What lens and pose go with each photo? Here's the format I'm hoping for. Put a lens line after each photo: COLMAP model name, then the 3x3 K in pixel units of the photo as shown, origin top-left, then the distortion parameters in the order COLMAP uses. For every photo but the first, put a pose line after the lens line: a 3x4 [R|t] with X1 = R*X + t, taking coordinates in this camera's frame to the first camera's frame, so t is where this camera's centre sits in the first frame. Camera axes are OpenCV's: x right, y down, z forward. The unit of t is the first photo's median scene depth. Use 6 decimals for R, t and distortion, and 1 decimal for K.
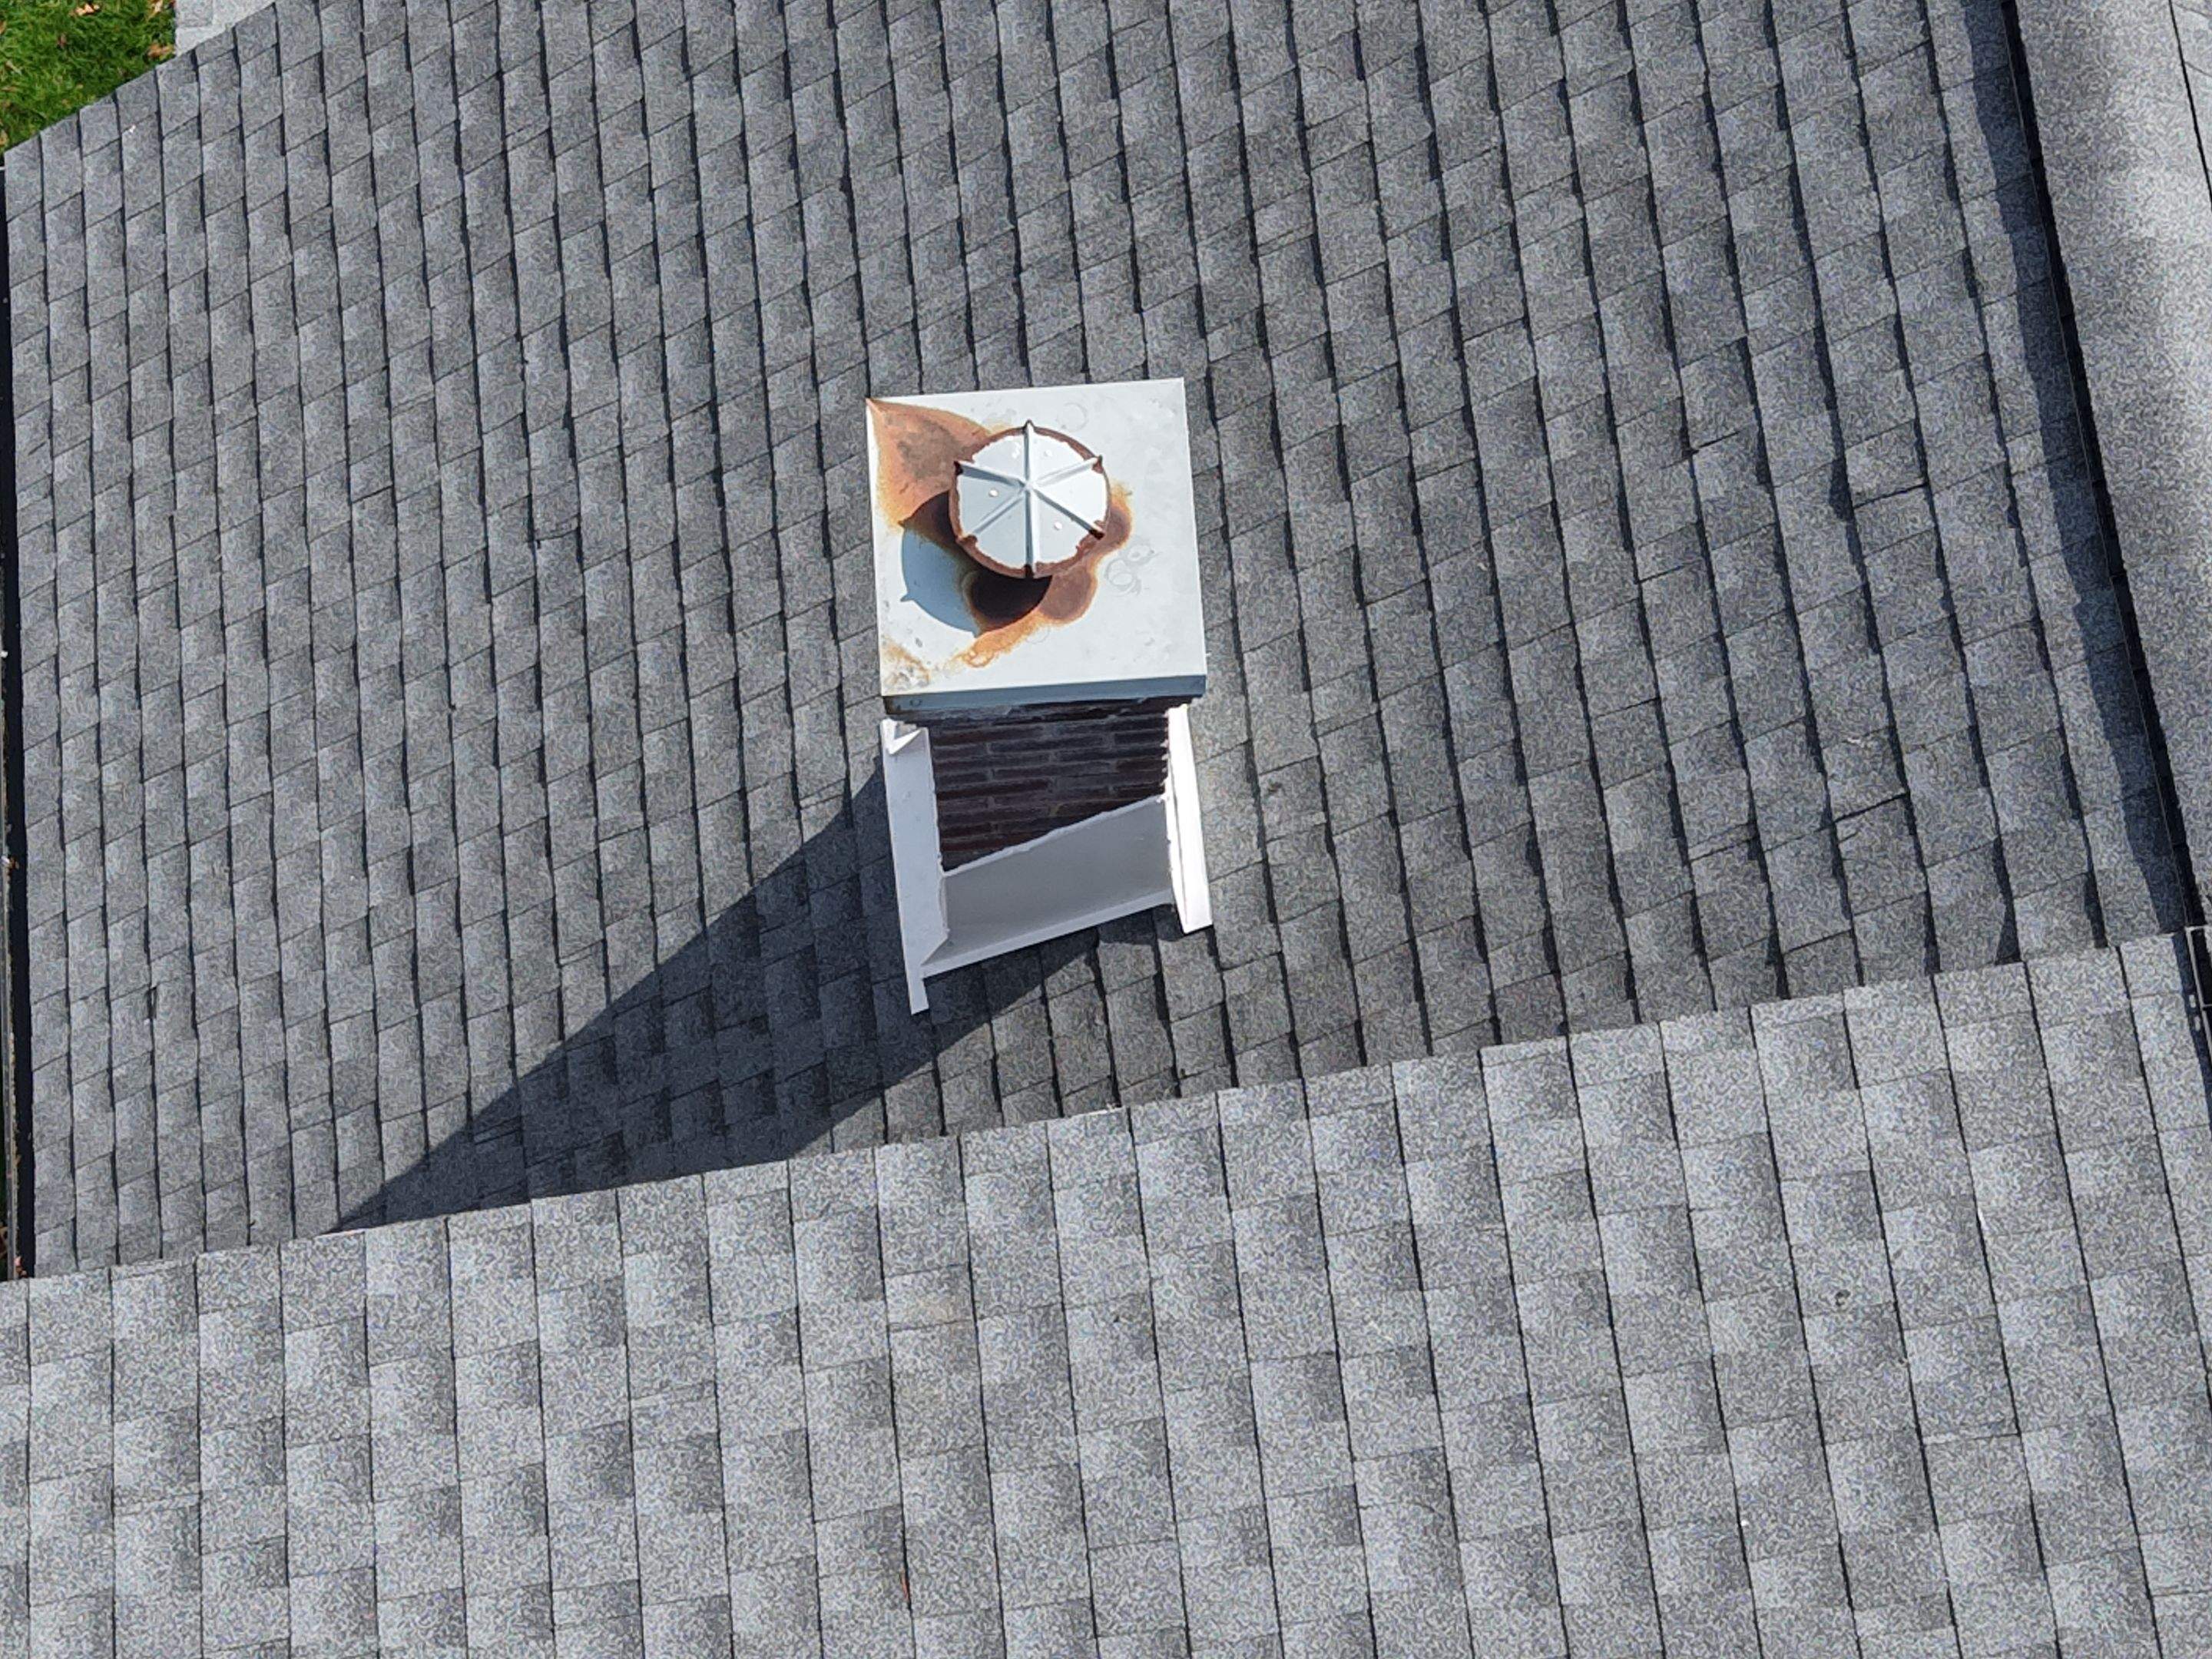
lens RADIAL K [[4237.7, 0, 1068.3], [0, 4237.7, 828.4], [0, 0, 1]] dist [0.126306, 0.000000]
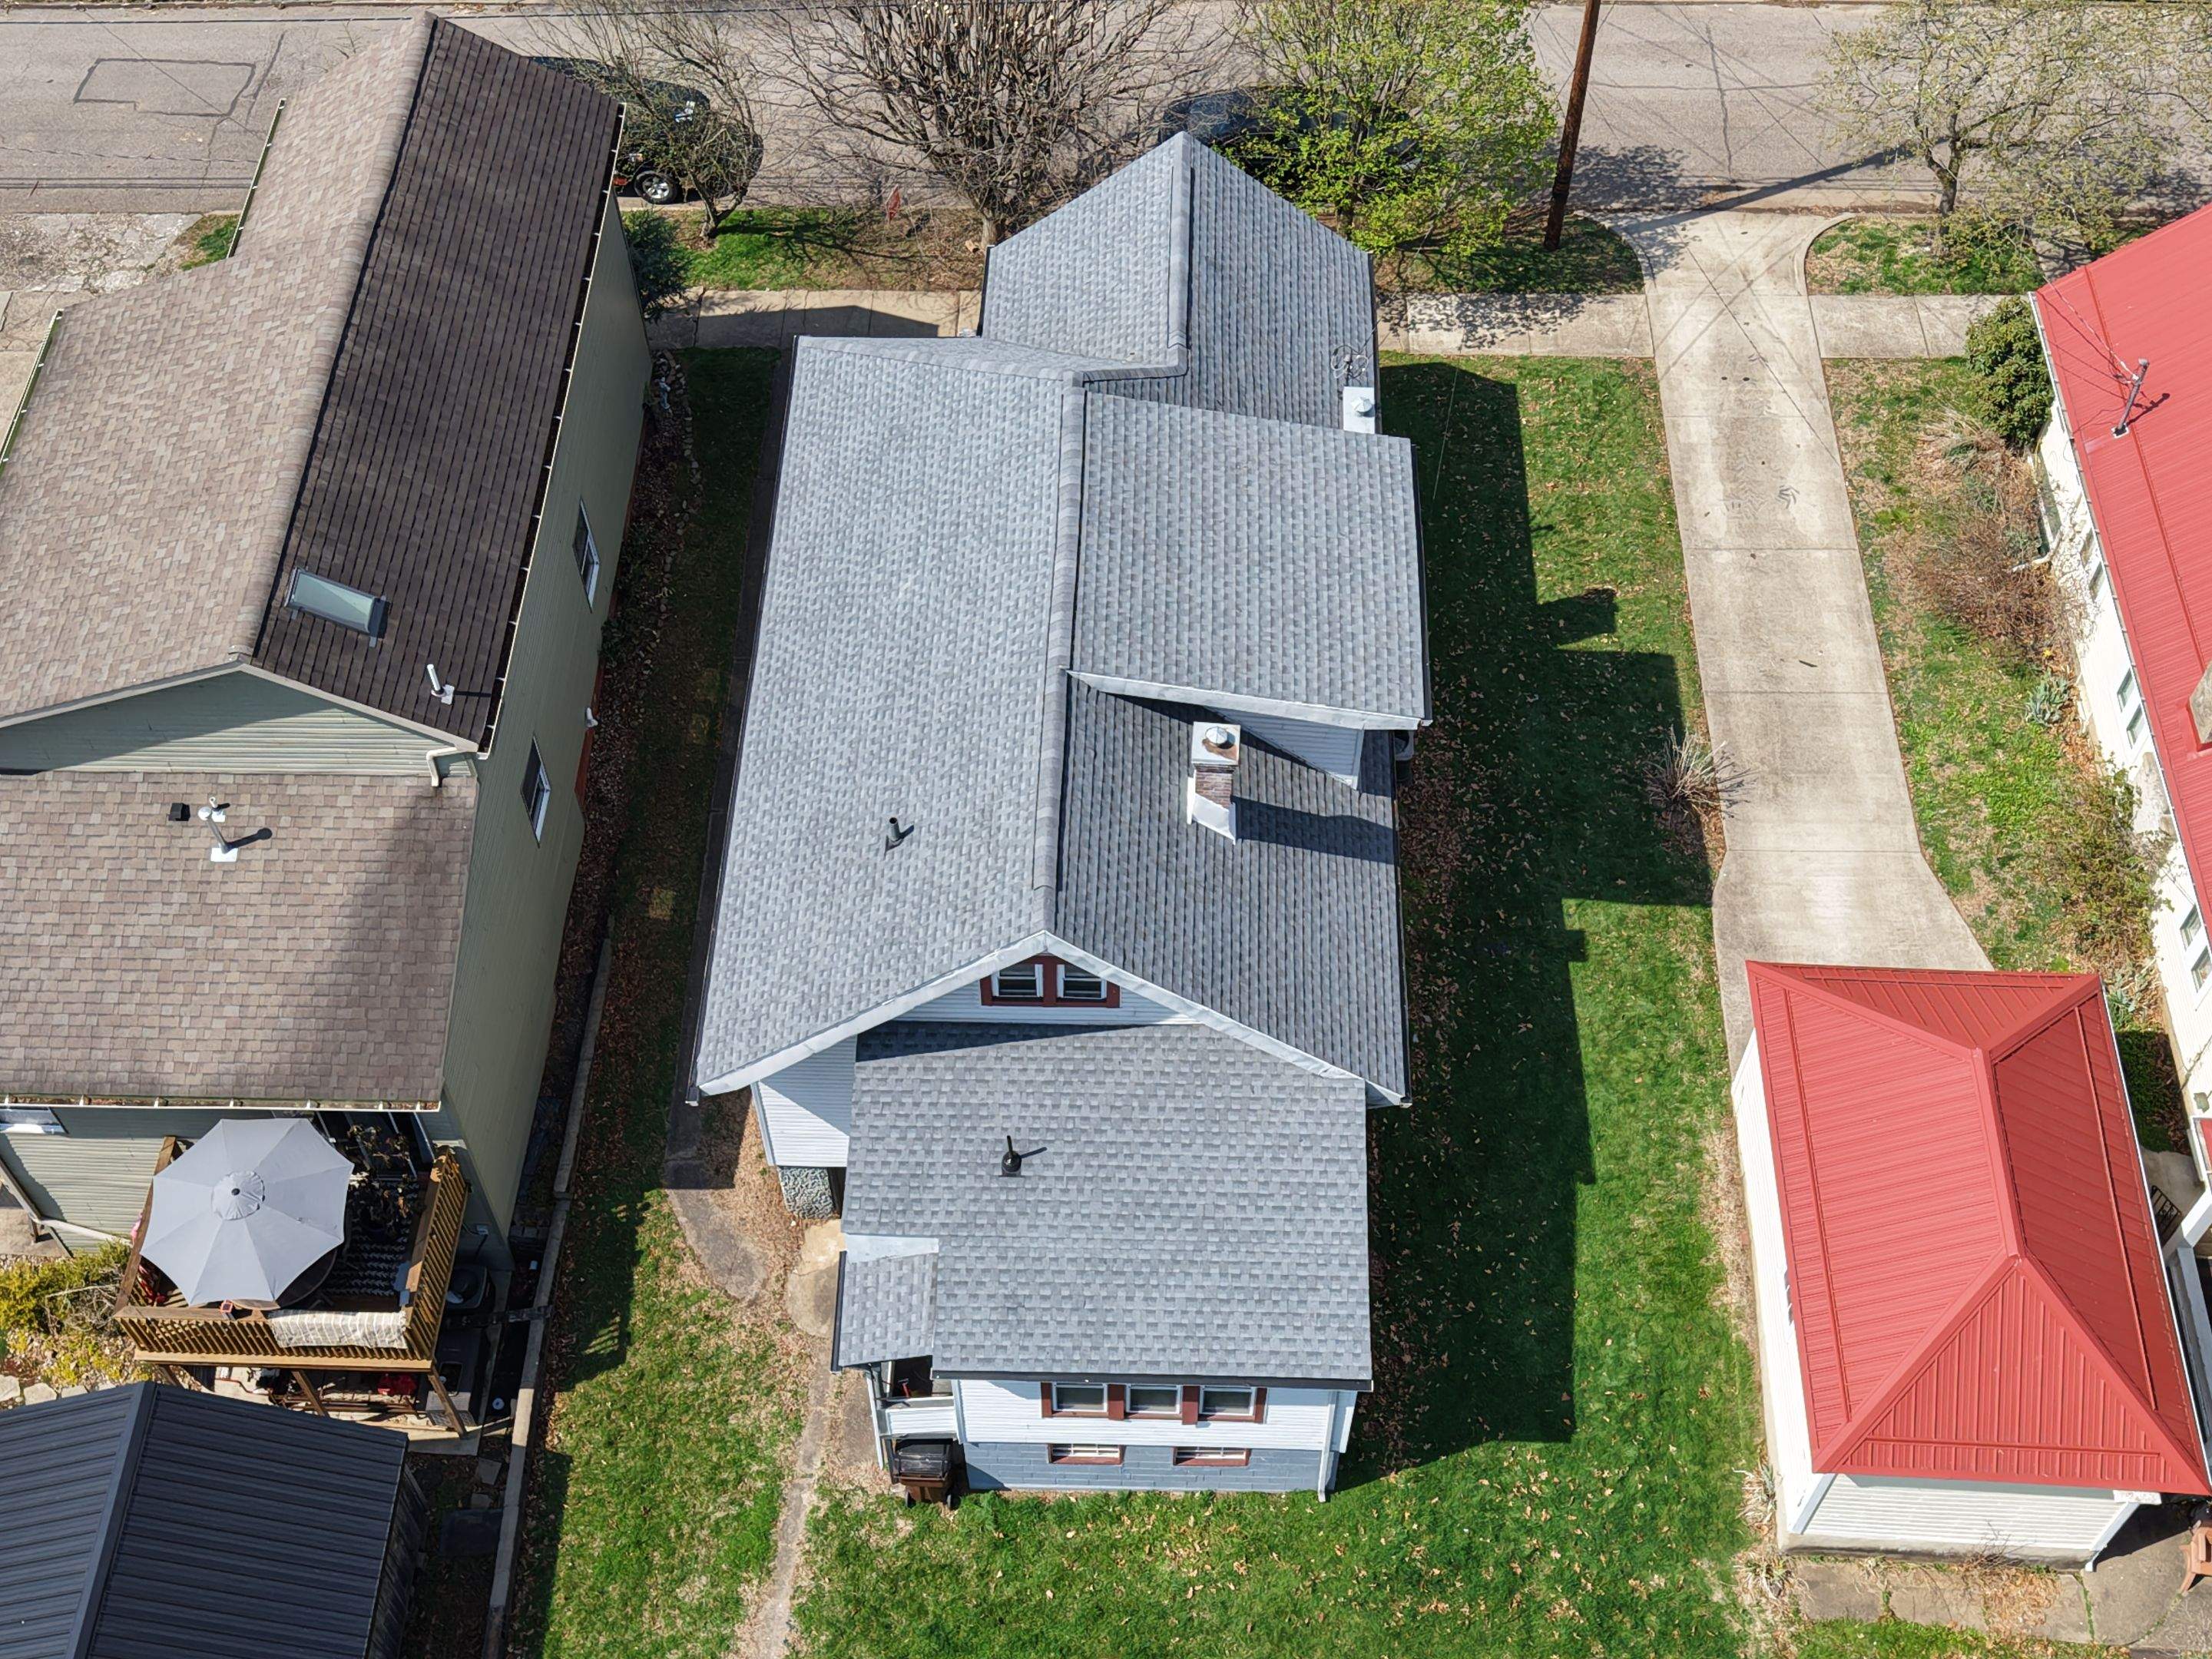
lens RADIAL K [[2534.2, 0, 1095.5], [0, 2534.2, 822.5], [0, 0, 1]] dist [0.165950, 0.000000]
pose [[-0.990136, -0.112786, 0.083128, -0.163530], [0.132067, -0.553147, 0.822549, -3.396437], [-0.046790, 0.825414, 0.562586, -1.159287]]
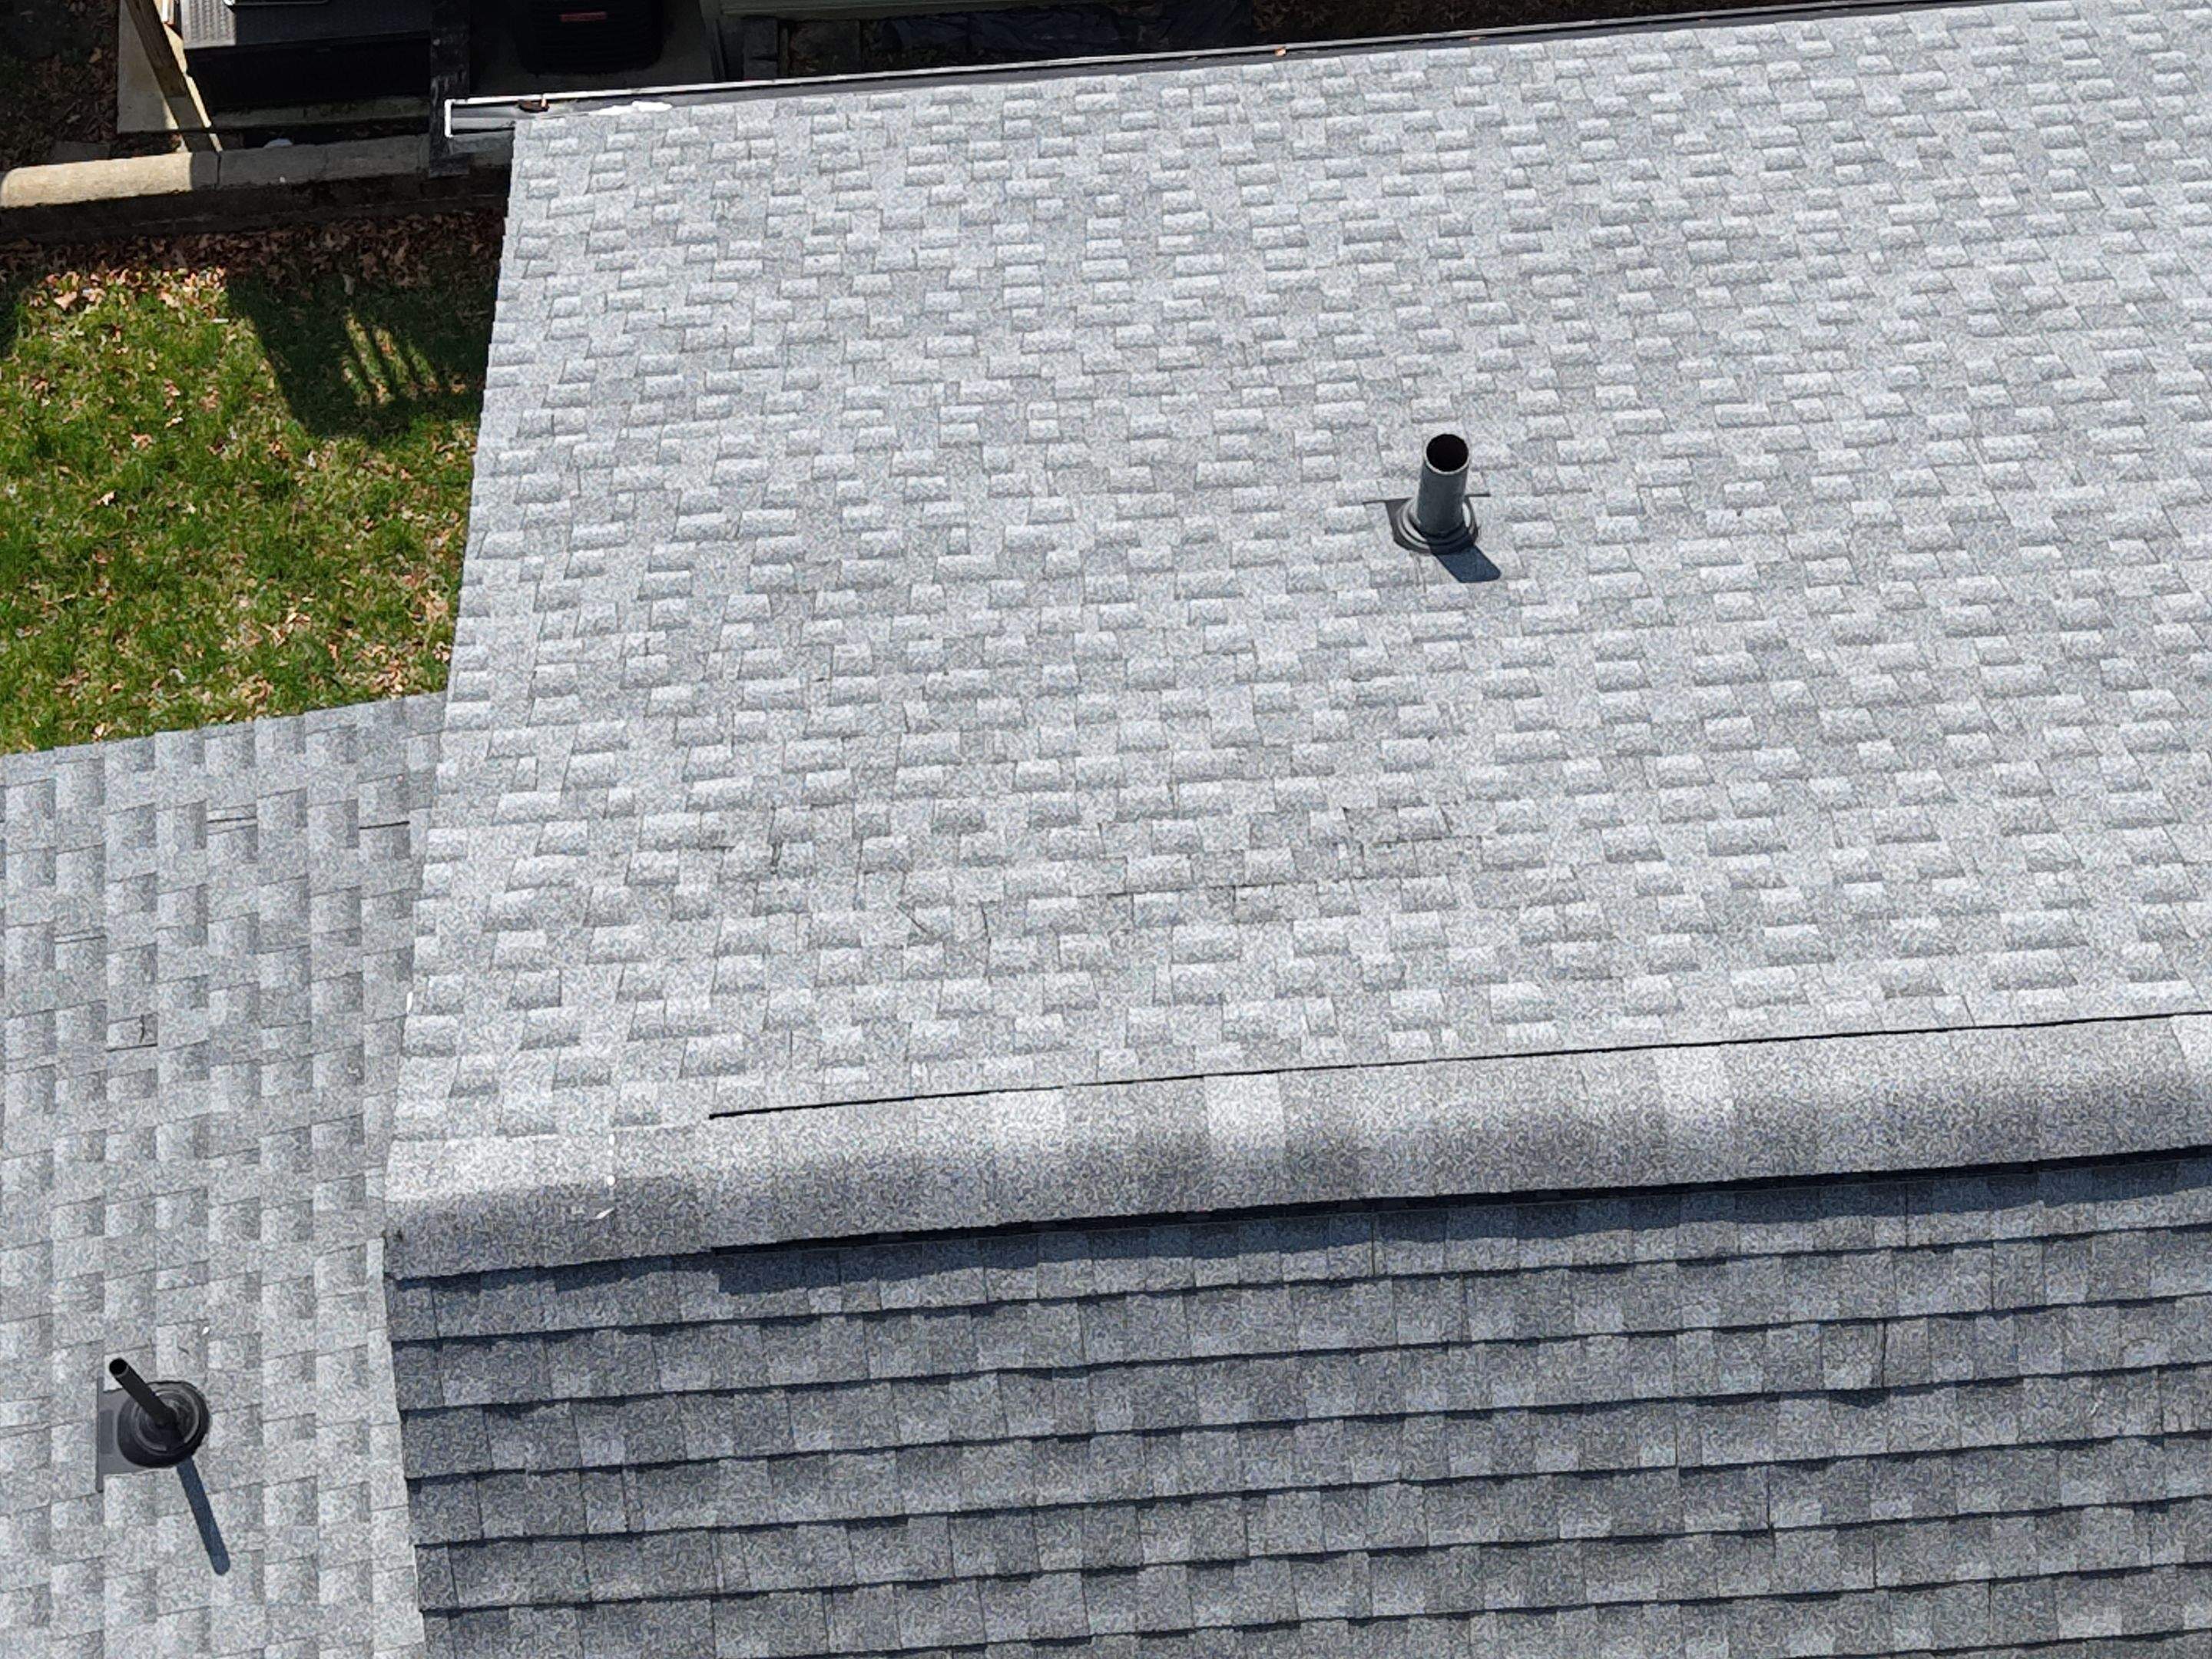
lens RADIAL K [[4237.7, 0, 1092.7], [0, 4237.7, 793.2], [0, 0, 1]] dist [0.126306, 0.000000]
pose [[0.031169, -0.937526, 0.346517, -0.060083], [0.939862, 0.145467, 0.309029, -0.618848], [-0.340129, 0.316046, 0.885679, 0.039026]]
